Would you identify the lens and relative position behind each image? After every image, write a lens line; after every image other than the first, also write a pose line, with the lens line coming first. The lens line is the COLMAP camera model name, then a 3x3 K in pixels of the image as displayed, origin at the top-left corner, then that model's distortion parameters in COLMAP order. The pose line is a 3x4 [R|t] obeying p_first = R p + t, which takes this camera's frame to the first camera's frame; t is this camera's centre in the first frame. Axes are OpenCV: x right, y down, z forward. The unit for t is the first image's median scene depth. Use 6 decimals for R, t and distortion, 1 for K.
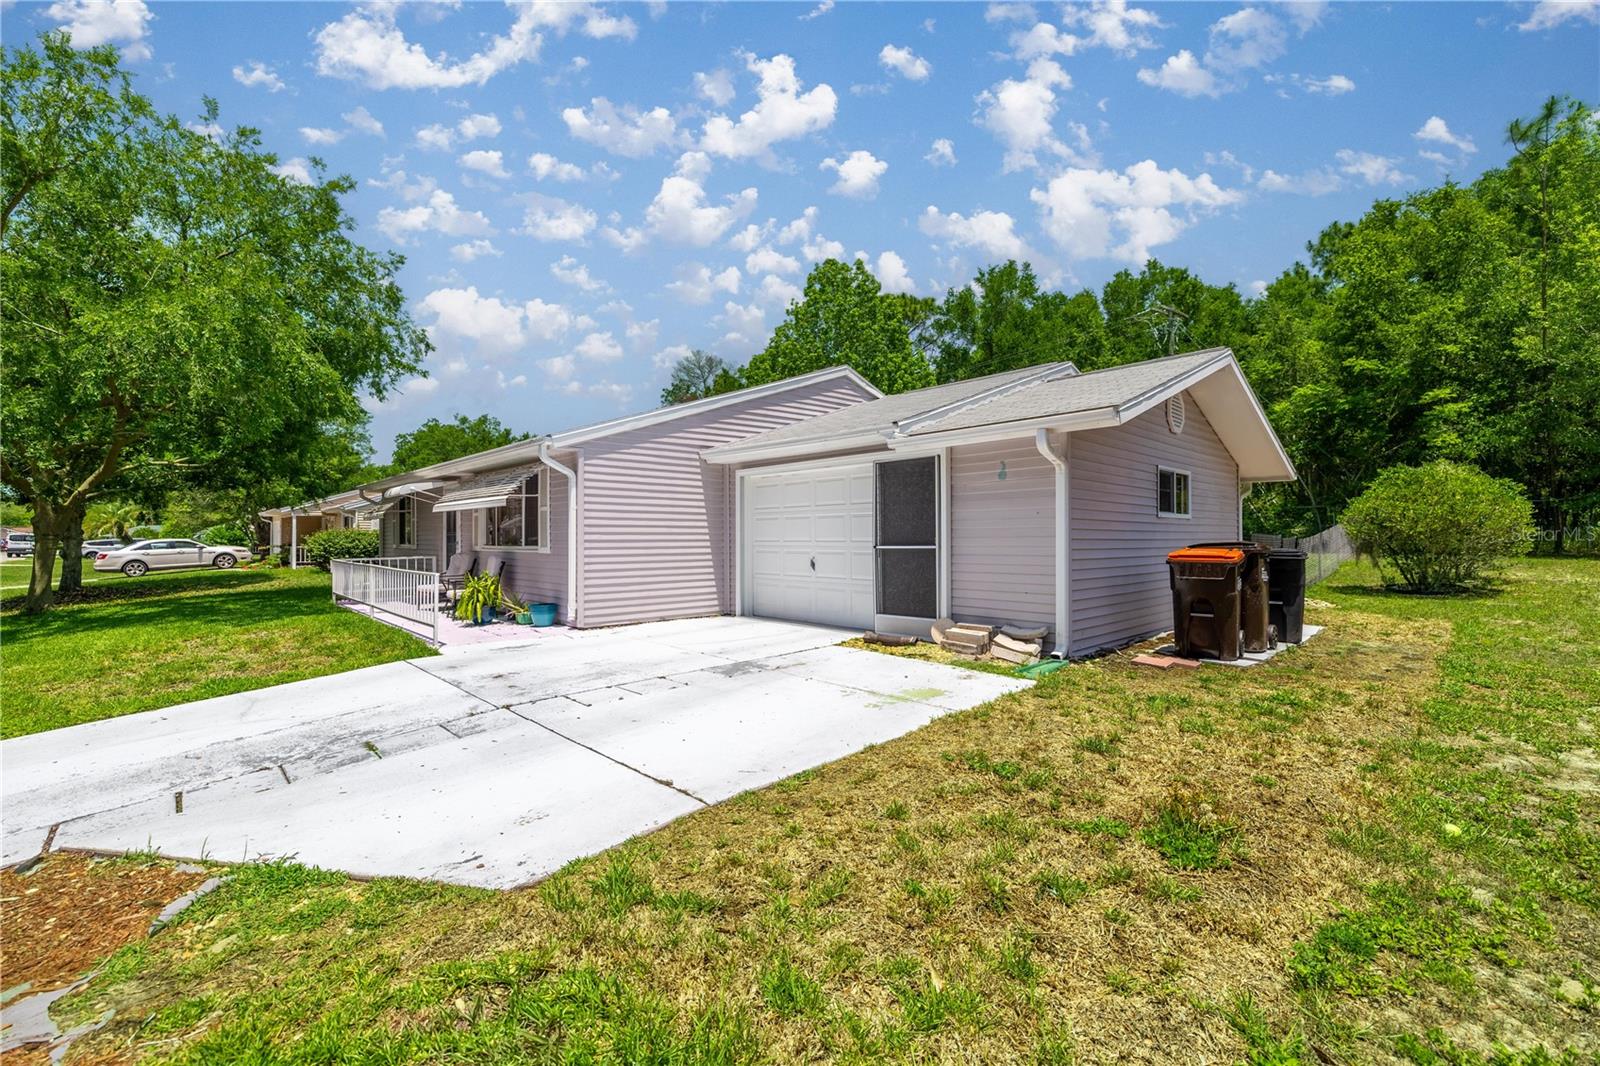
lens RADIAL K [[673.9, 0, 799.5], [0, 673.9, 535.7], [0, 0, 1]] dist [0.002616, 0.000668]
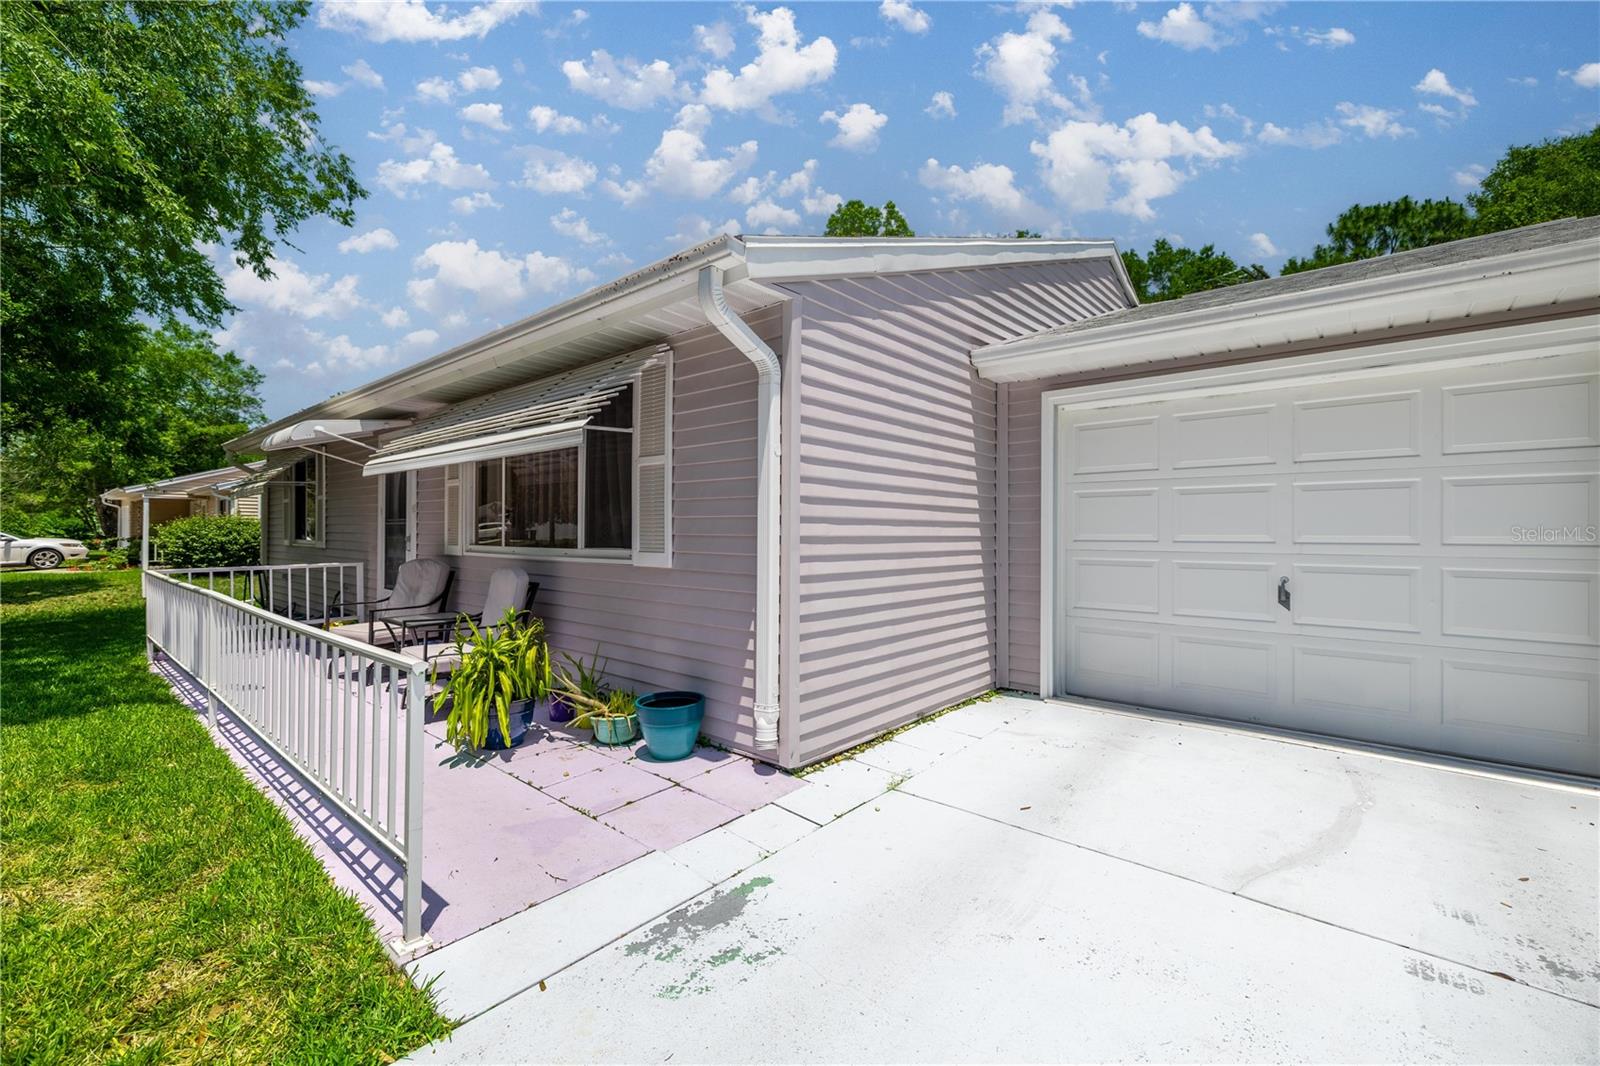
lens RADIAL K [[673.9, 0, 800.0], [0, 673.9, 528.8], [0, 0, 1]] dist [0.002616, 0.000668]
pose [[0.994992, 0.008250, 0.099615, -0.244170], [-0.007923, 0.999962, -0.003676, 0.002225], [-0.099642, 0.002868, 0.995019, 0.423926]]
